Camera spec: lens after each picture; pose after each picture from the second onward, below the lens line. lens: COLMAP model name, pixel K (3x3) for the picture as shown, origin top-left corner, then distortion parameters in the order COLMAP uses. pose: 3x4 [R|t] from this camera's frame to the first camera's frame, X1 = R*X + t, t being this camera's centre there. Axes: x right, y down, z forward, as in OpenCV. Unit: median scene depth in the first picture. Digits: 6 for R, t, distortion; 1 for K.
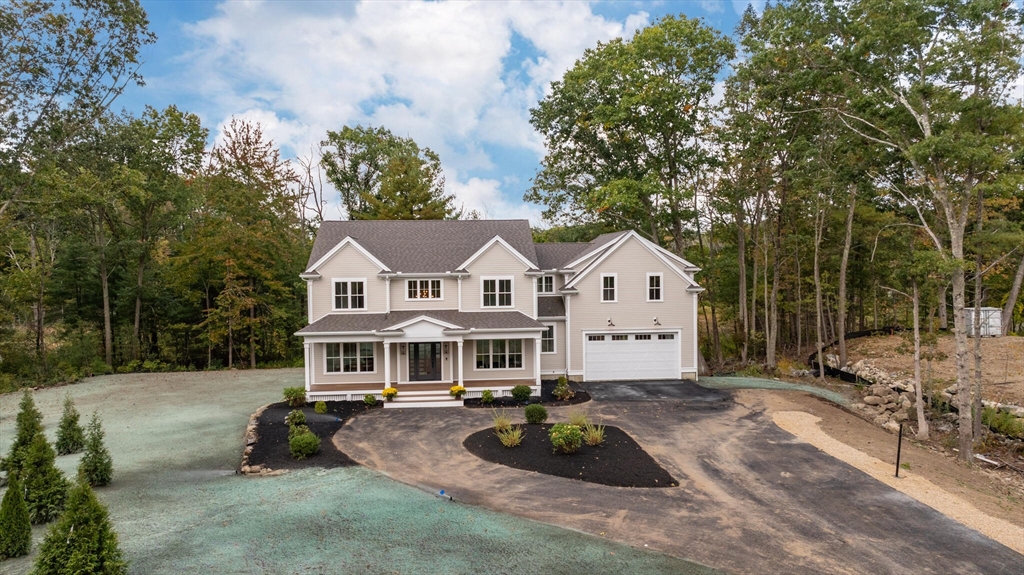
lens RADIAL K [[753.0, 0, 508.2], [0, 753.0, 287.8], [0, 0, 1]] dist [-0.027262, 0.004069]
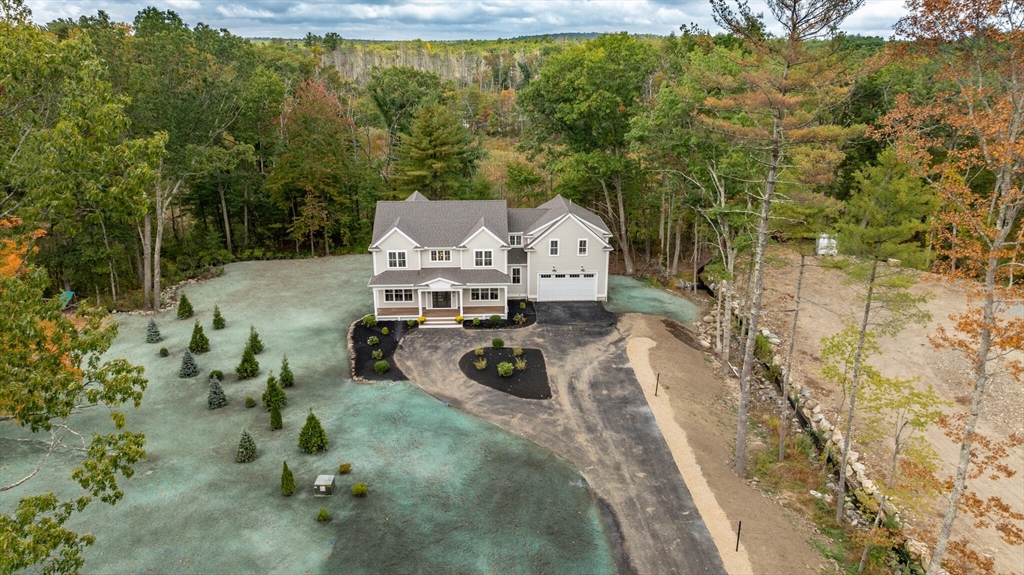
lens RADIAL K [[753.0, 0, 513.6], [0, 753.0, 287.2], [0, 0, 1]] dist [-0.027262, 0.004069]
pose [[0.999217, 0.025431, -0.030302, 0.109388], [-0.015189, 0.953908, 0.299715, -0.453559], [0.036527, -0.299020, 0.953548, -0.654366]]
